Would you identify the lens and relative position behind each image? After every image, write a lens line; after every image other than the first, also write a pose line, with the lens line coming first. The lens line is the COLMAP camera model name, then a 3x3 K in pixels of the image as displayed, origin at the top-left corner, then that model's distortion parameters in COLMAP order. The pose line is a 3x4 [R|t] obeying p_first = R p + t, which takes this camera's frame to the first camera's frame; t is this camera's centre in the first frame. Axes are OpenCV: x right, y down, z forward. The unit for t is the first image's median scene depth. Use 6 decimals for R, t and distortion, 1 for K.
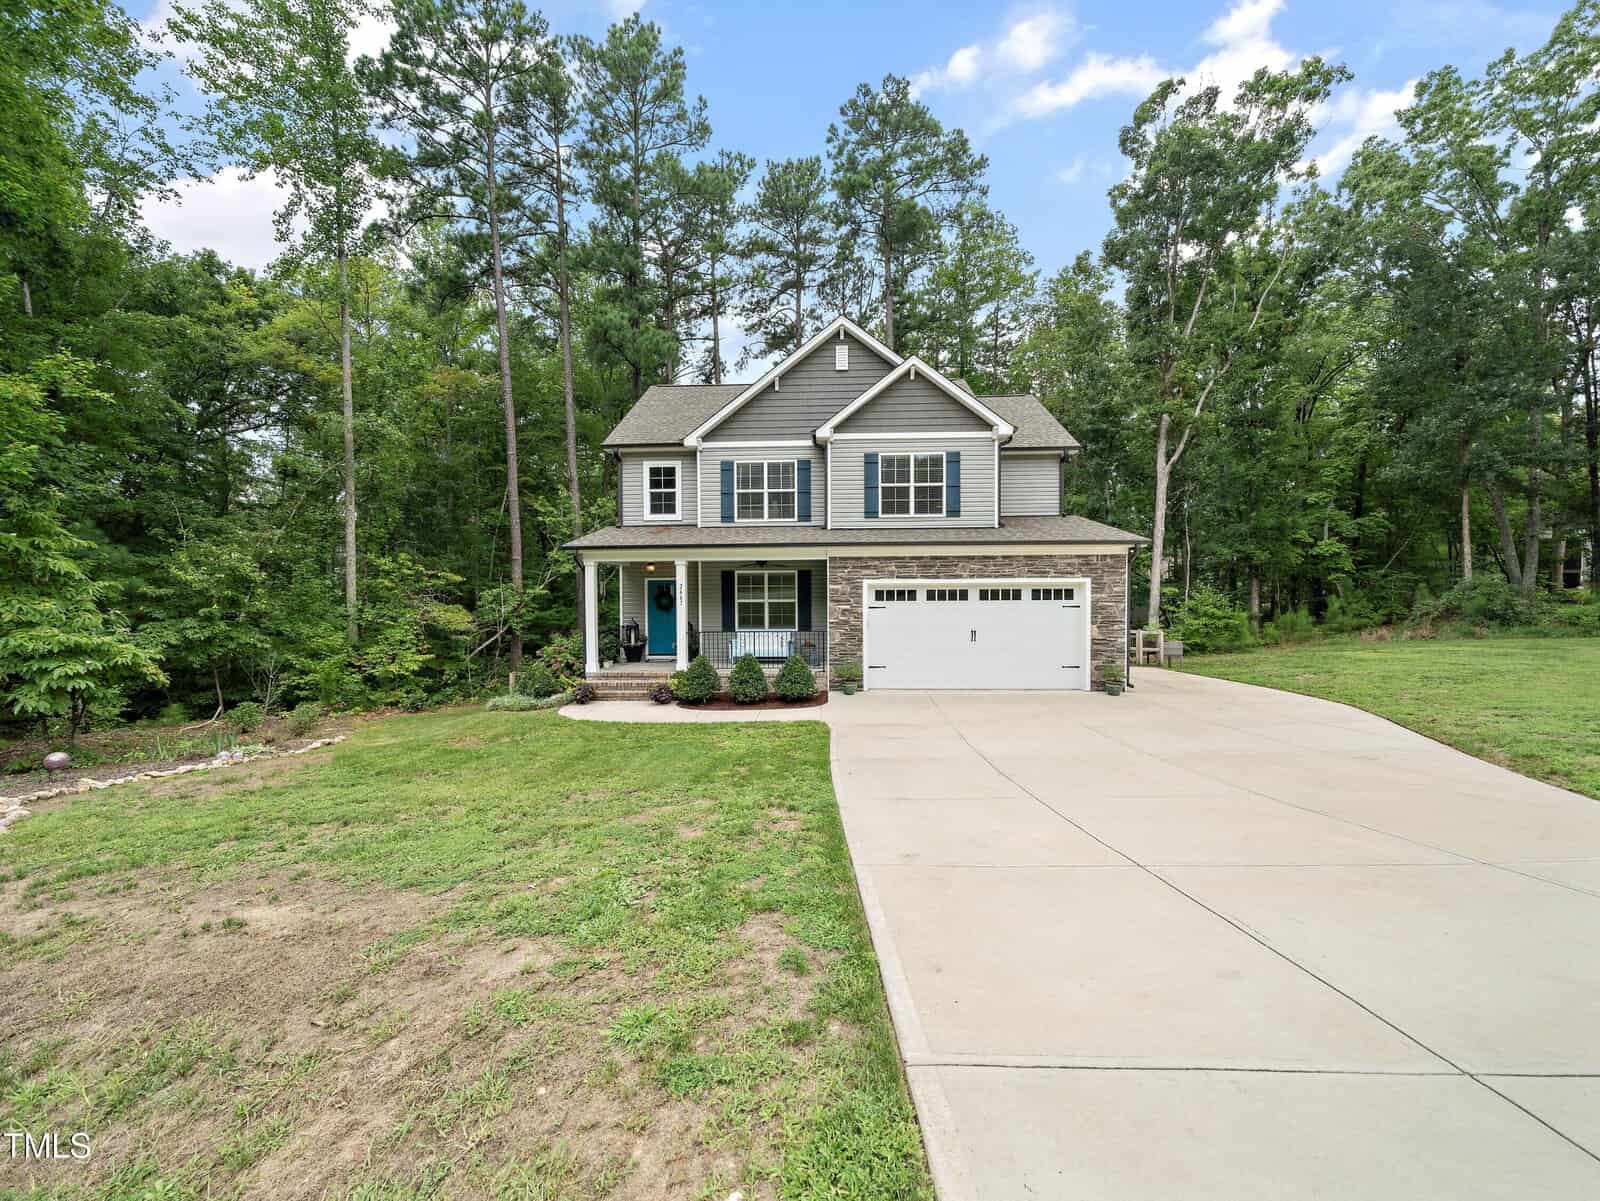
lens RADIAL K [[751.1, 0, 806.8], [0, 751.1, 601.6], [0, 0, 1]] dist [0.001593, 0.000521]
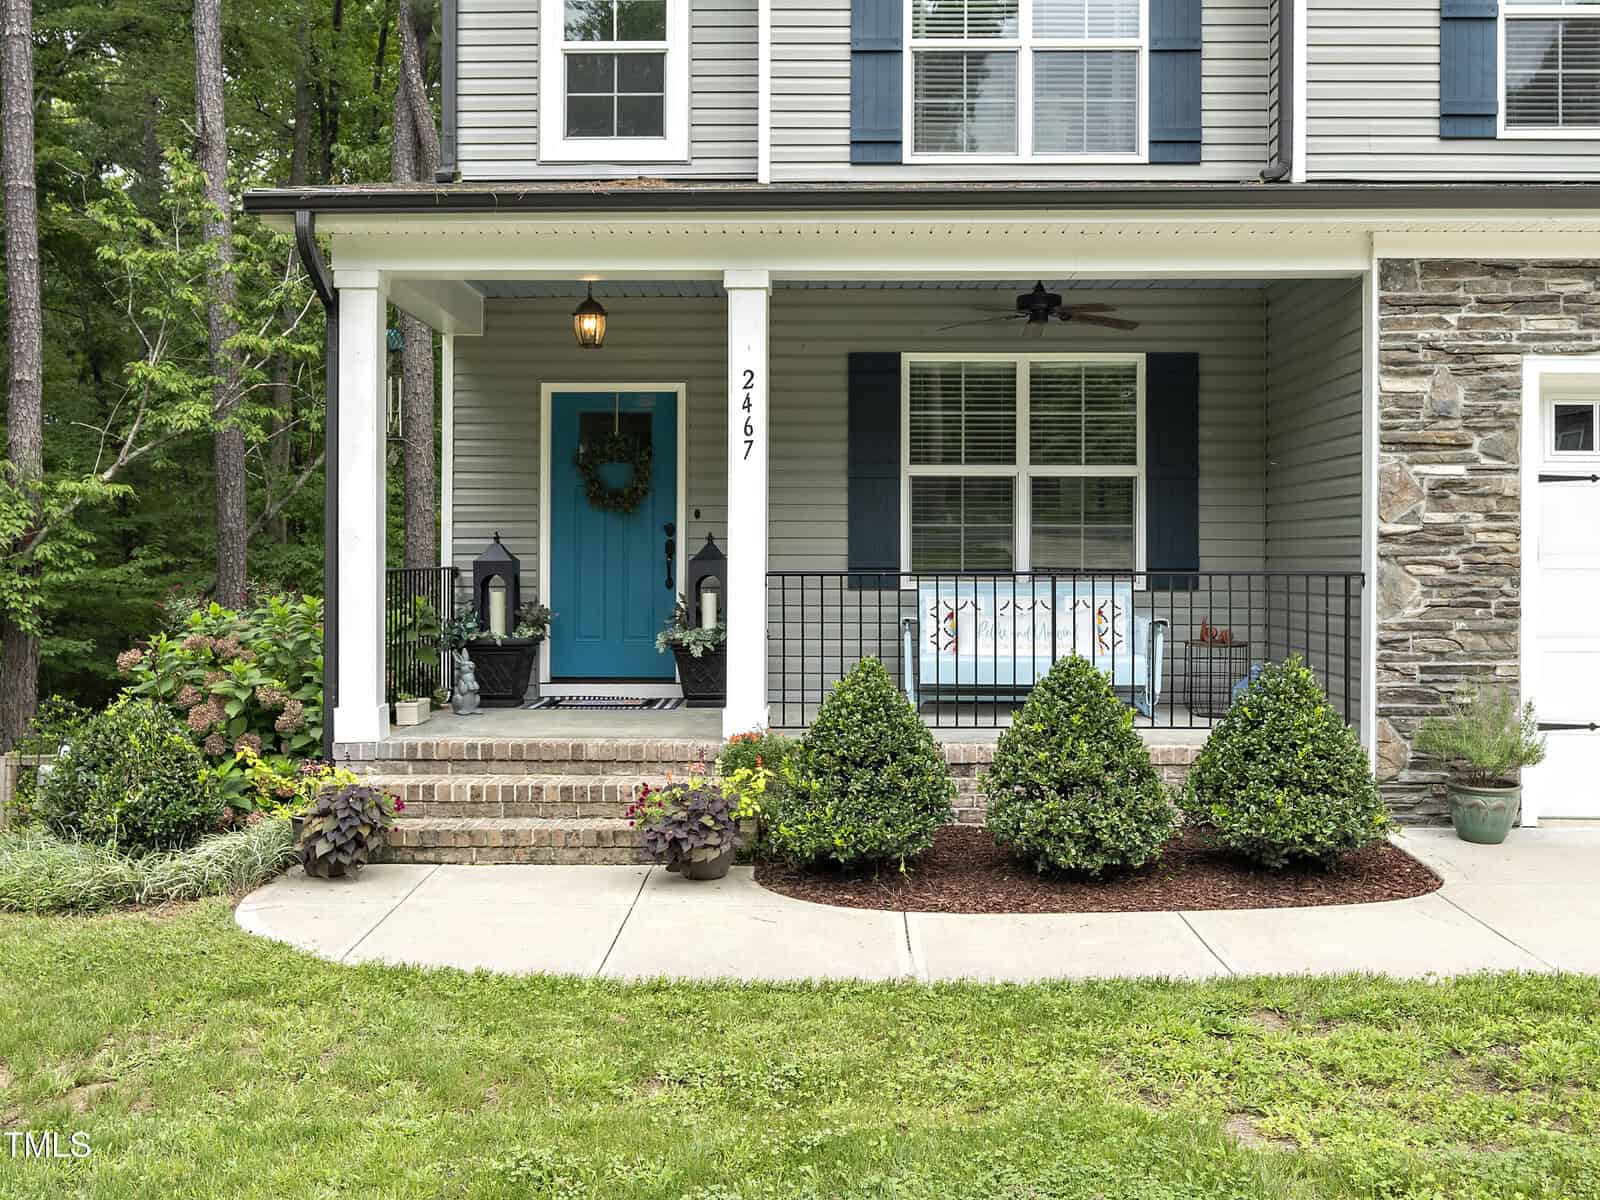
lens RADIAL K [[1837.5, 0, 799.7], [0, 1837.5, 556.1], [0, 0, 1]] dist [0.015276, 0.011553]
pose [[0.999255, 0.009583, 0.037387, -0.161748], [-0.008684, 0.999671, -0.024132, 0.046124], [-0.037606, 0.023789, 0.999009, 0.394229]]
